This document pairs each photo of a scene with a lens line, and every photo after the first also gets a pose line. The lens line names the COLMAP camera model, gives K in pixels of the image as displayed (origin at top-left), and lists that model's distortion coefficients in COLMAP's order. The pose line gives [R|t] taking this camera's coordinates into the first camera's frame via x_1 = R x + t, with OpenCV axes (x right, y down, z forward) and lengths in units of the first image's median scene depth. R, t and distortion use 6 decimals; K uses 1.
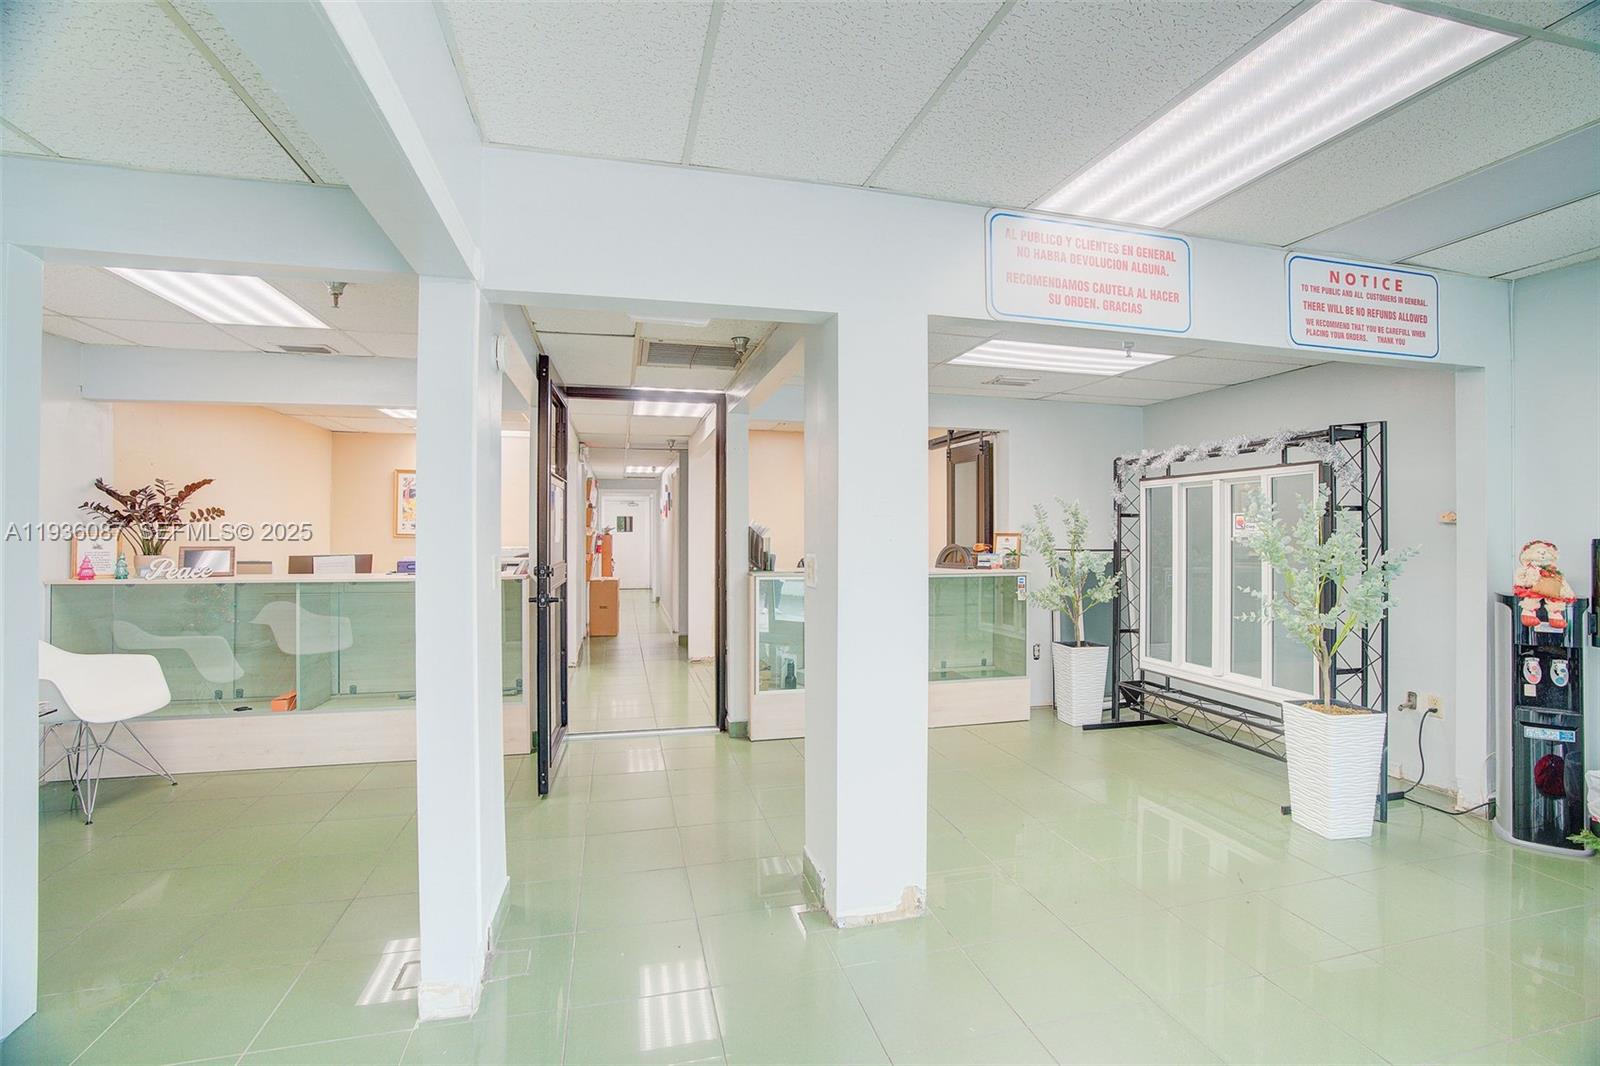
lens RADIAL K [[737.7, 0, 807.3], [0, 737.7, 523.7], [0, 0, 1]] dist [-0.041215, 0.007985]
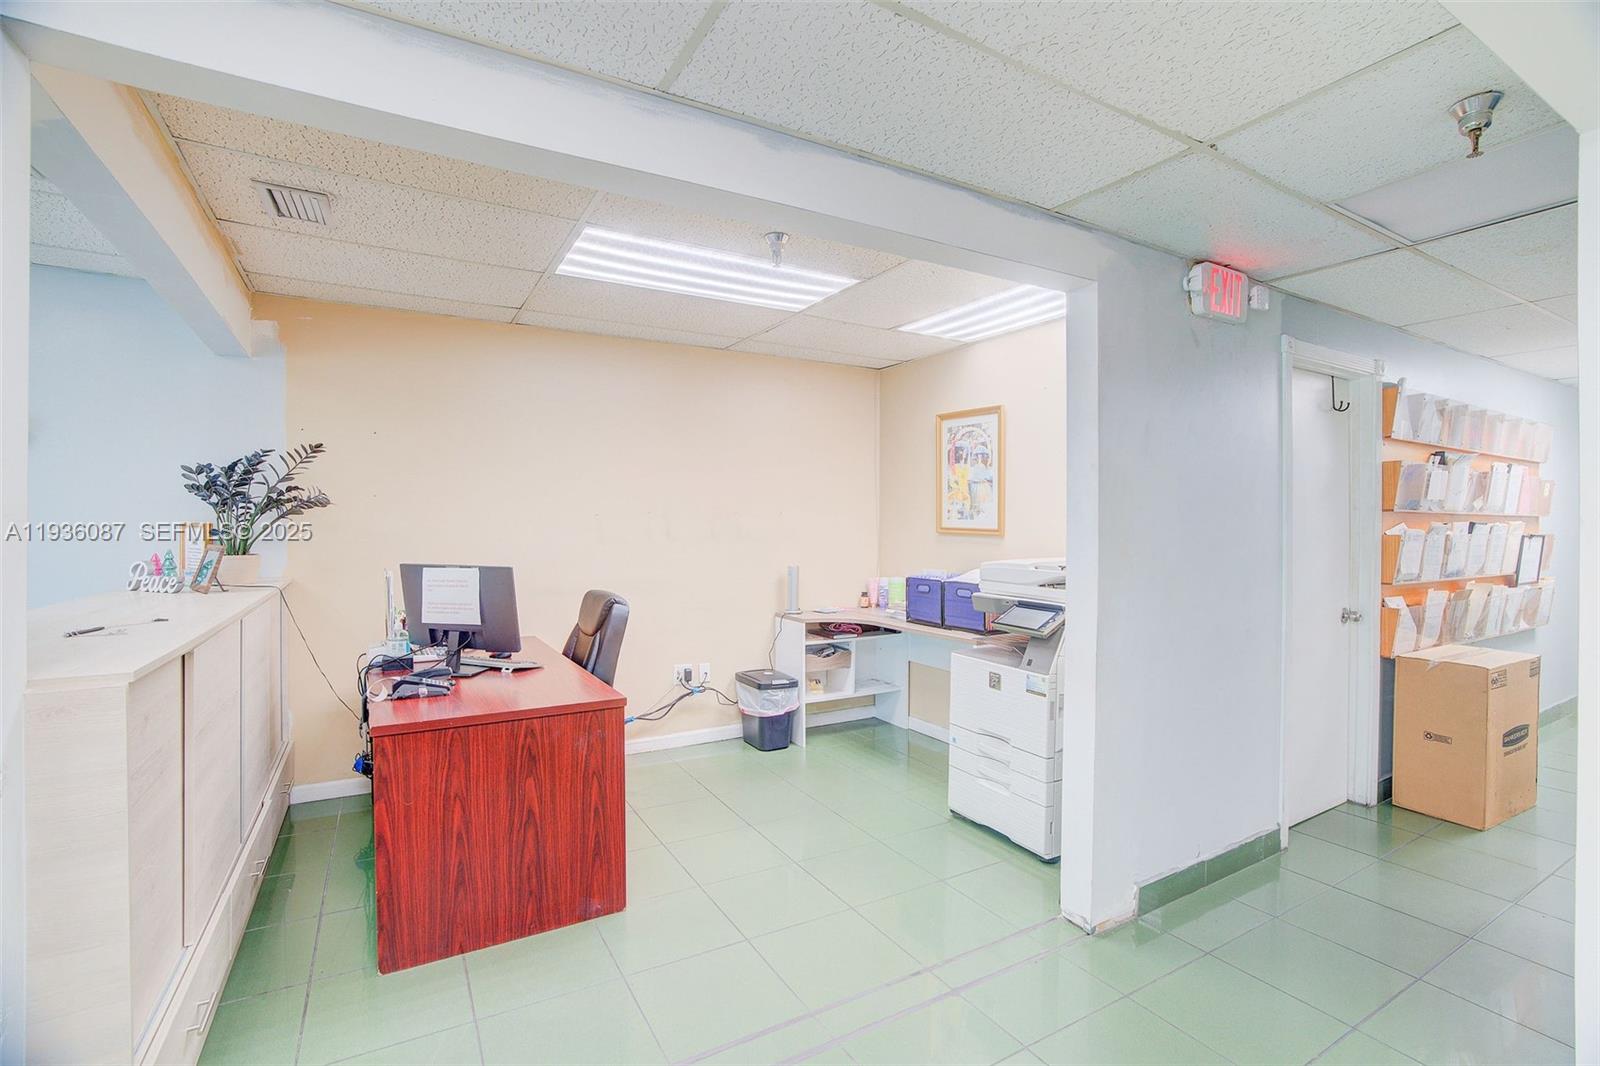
lens RADIAL K [[737.7, 0, 825.3], [0, 737.7, 519.7], [0, 0, 1]] dist [-0.041215, 0.007985]
pose [[0.291475, -0.005053, -0.956565, -0.077851], [0.006853, 0.999971, -0.003194, 0.017007], [0.956554, -0.005624, 0.291501, 1.439637]]
